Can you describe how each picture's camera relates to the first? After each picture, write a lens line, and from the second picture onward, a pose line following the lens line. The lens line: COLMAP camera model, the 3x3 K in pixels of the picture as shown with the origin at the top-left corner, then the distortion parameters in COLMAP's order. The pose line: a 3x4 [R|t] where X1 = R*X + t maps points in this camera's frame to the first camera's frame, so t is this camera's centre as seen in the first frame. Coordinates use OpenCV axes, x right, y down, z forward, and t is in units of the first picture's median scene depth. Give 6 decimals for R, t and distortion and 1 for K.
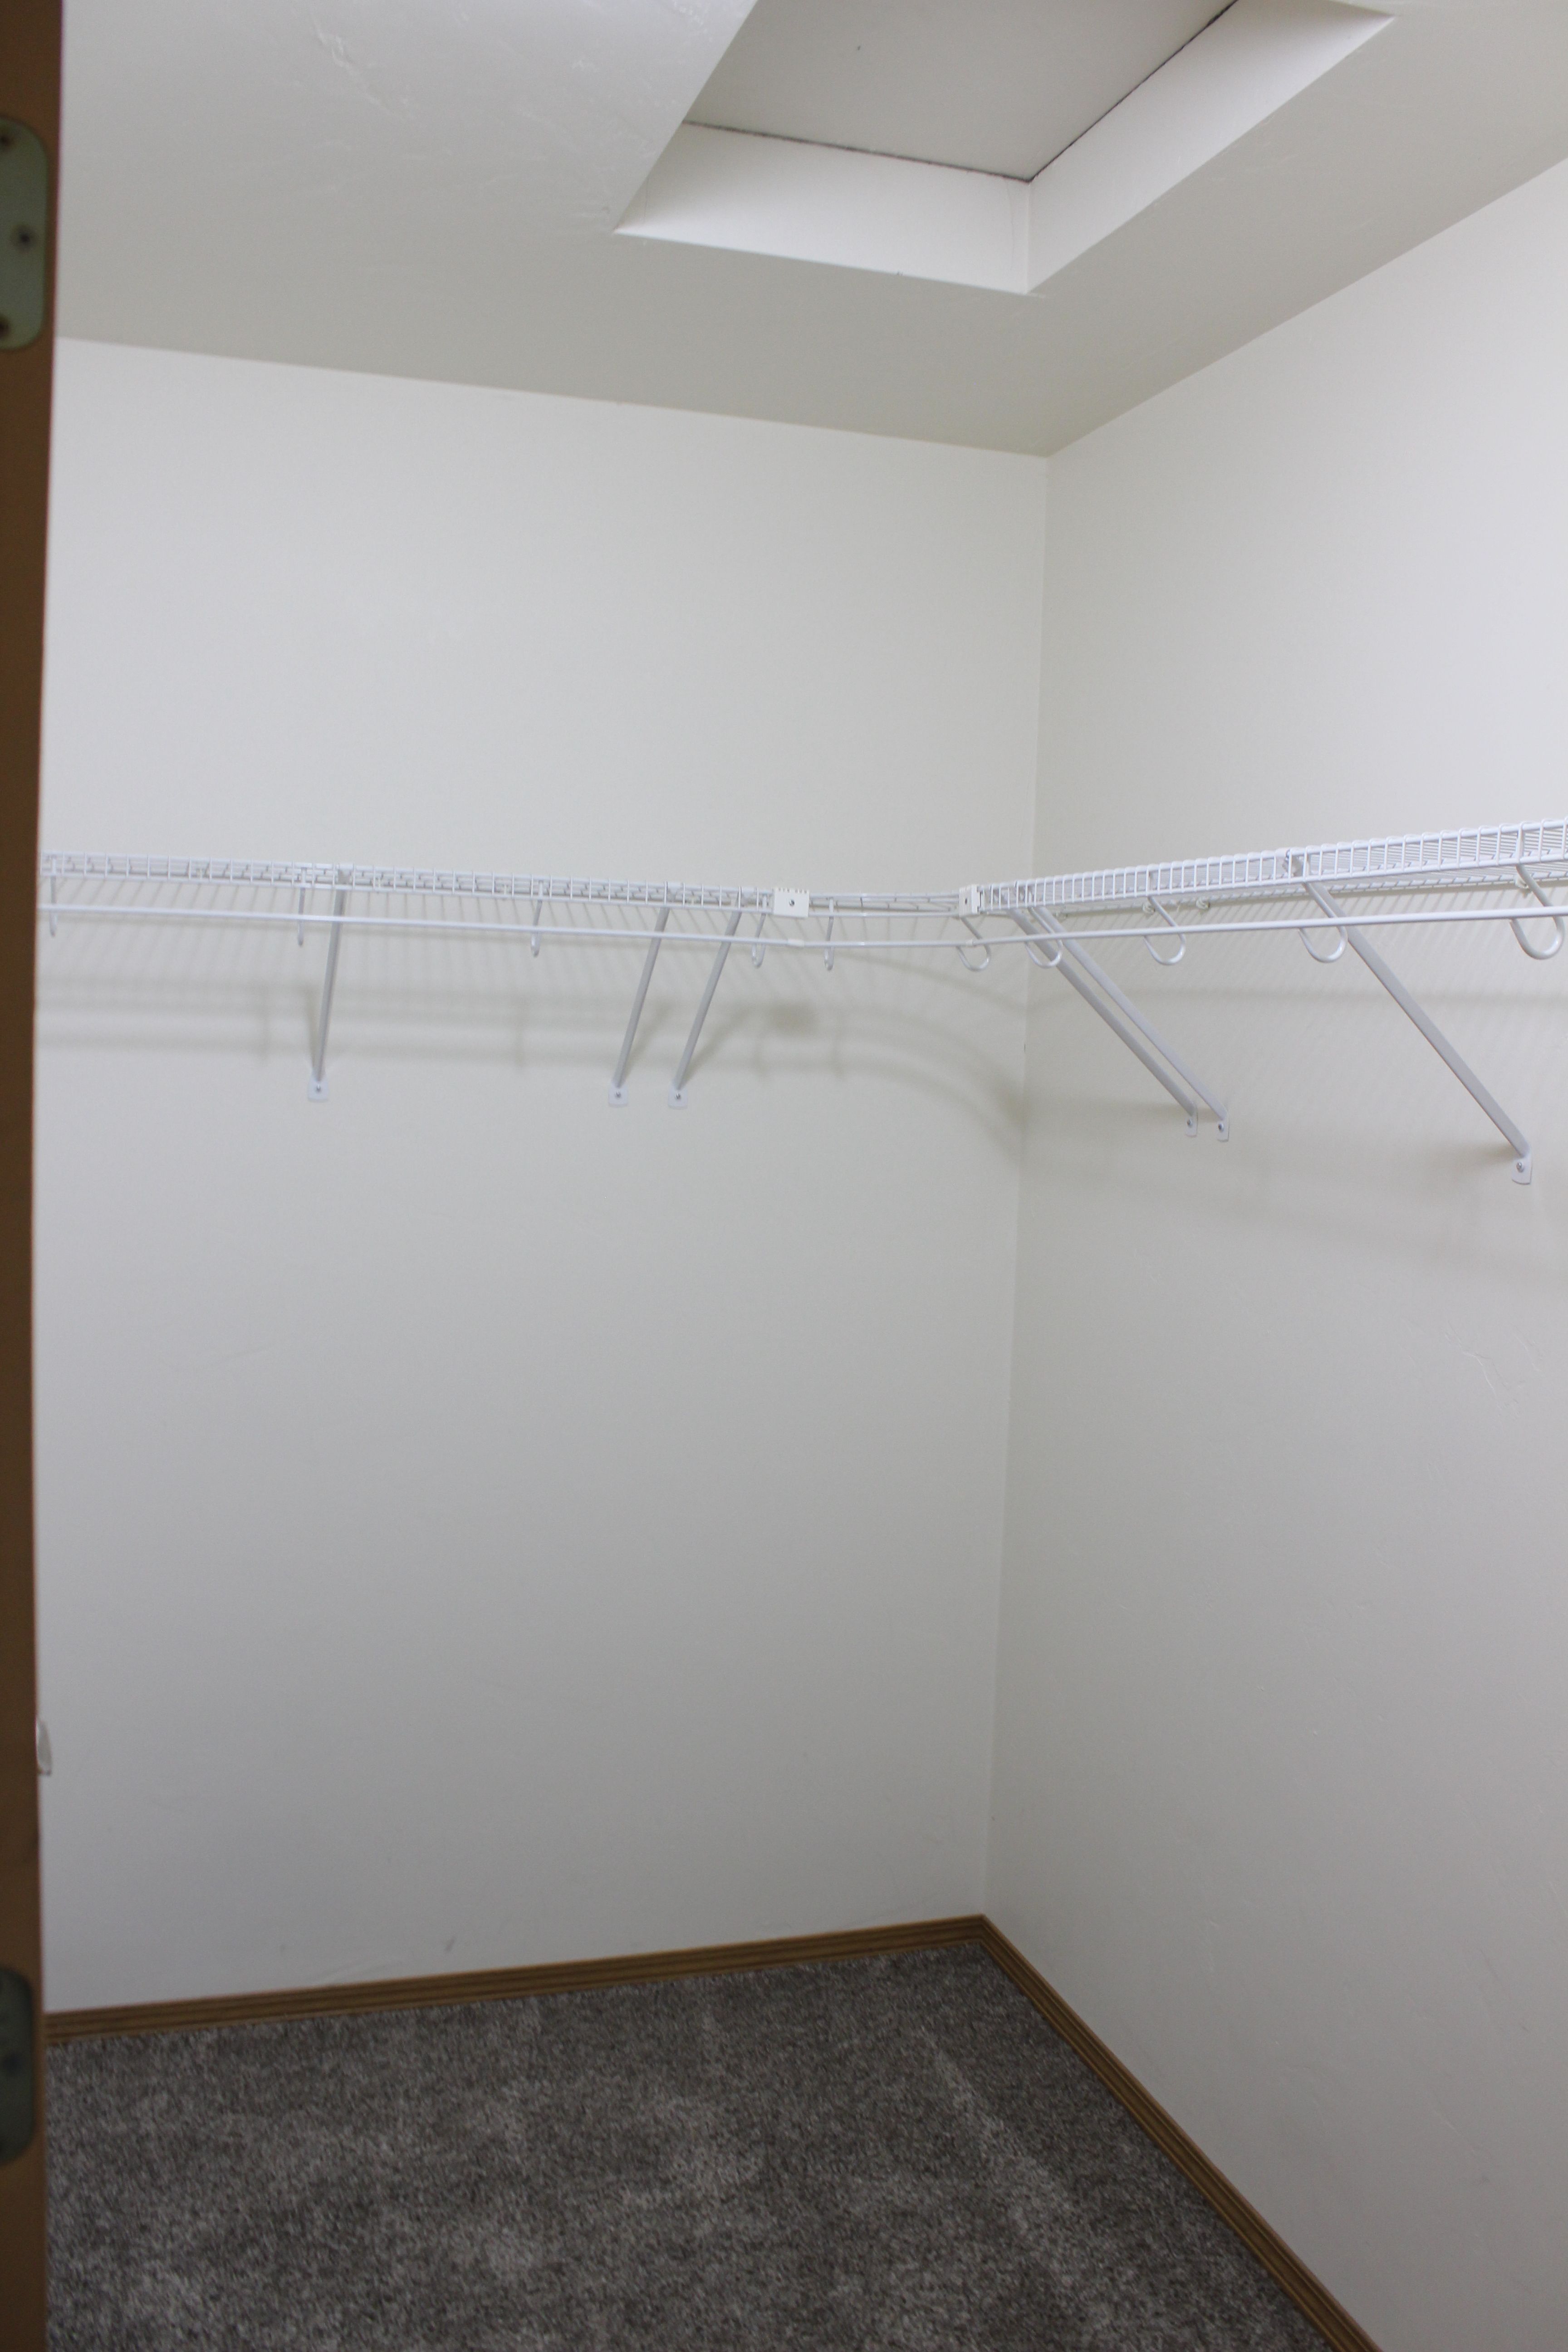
lens RADIAL K [[1991.9, 0, 791.1], [0, 1991.9, 1172.4], [0, 0, 1]] dist [-0.157892, 0.145465]
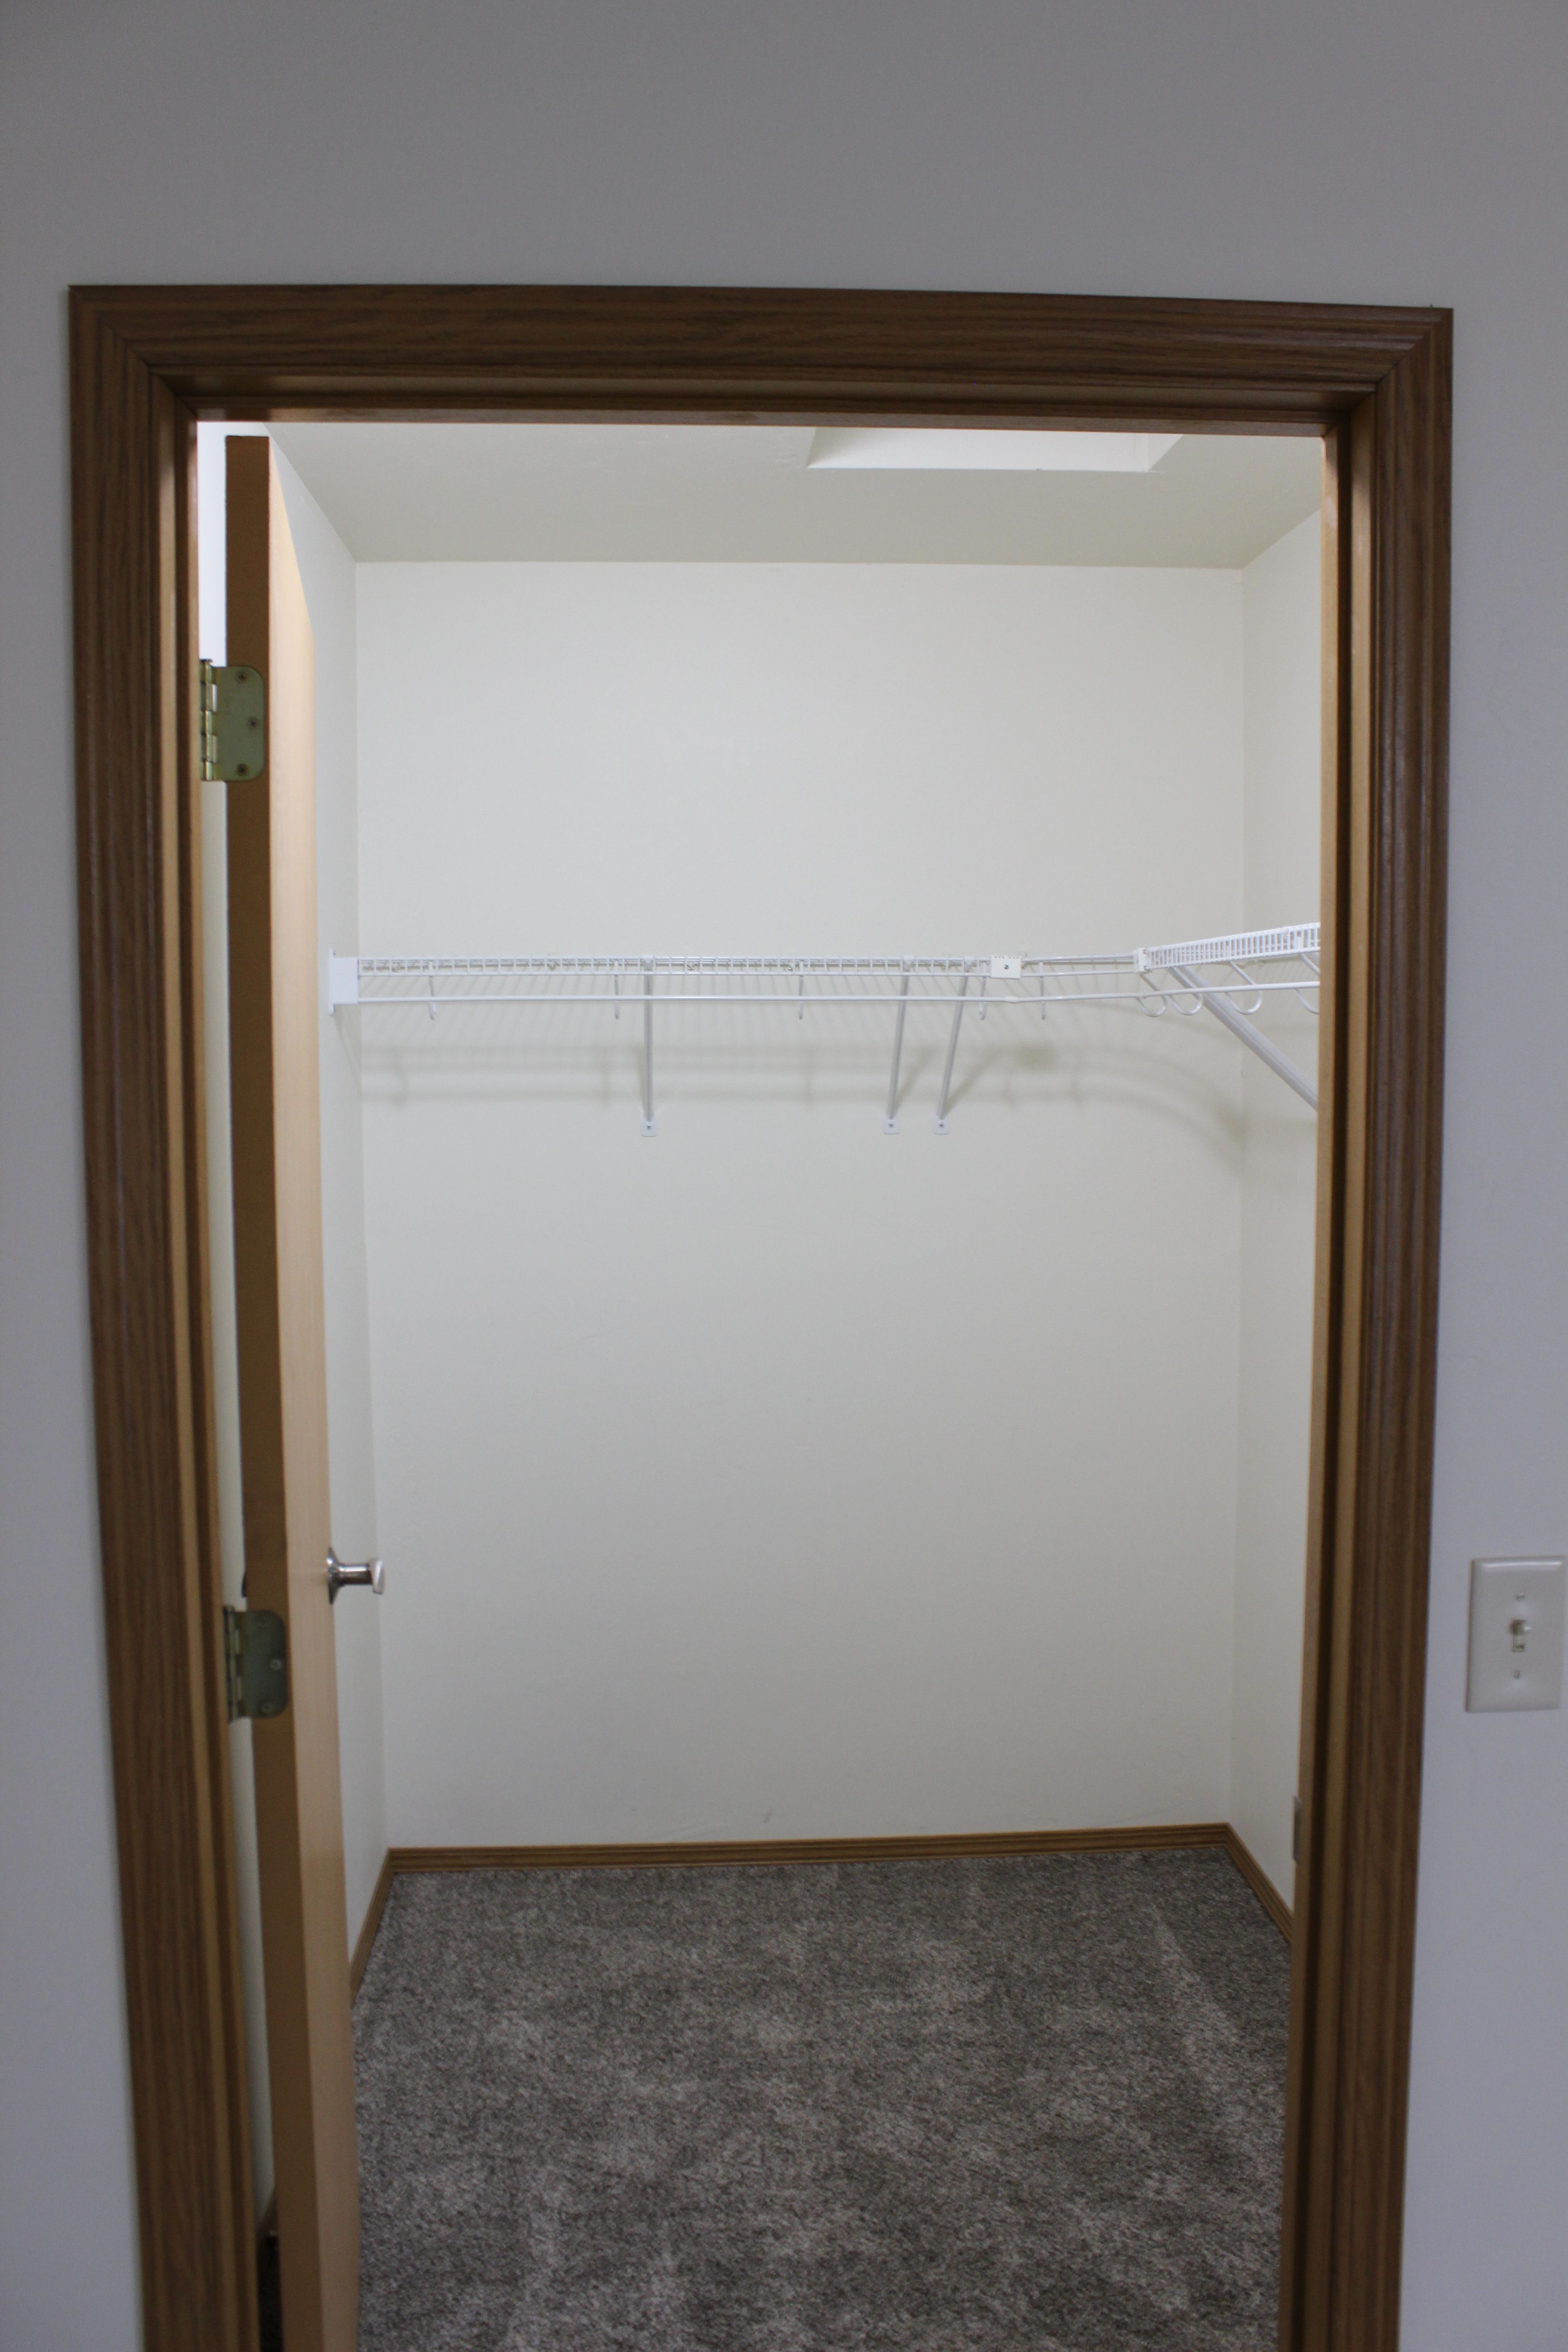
lens RADIAL K [[1991.9, 0, 791.2], [0, 1991.9, 1174.7], [0, 0, 1]] dist [-0.157892, 0.145465]
pose [[0.968424, -0.020728, -0.248445, 0.173960], [0.019242, 0.999780, -0.008408, 0.001099], [0.248565, 0.003362, 0.968609, -0.225581]]
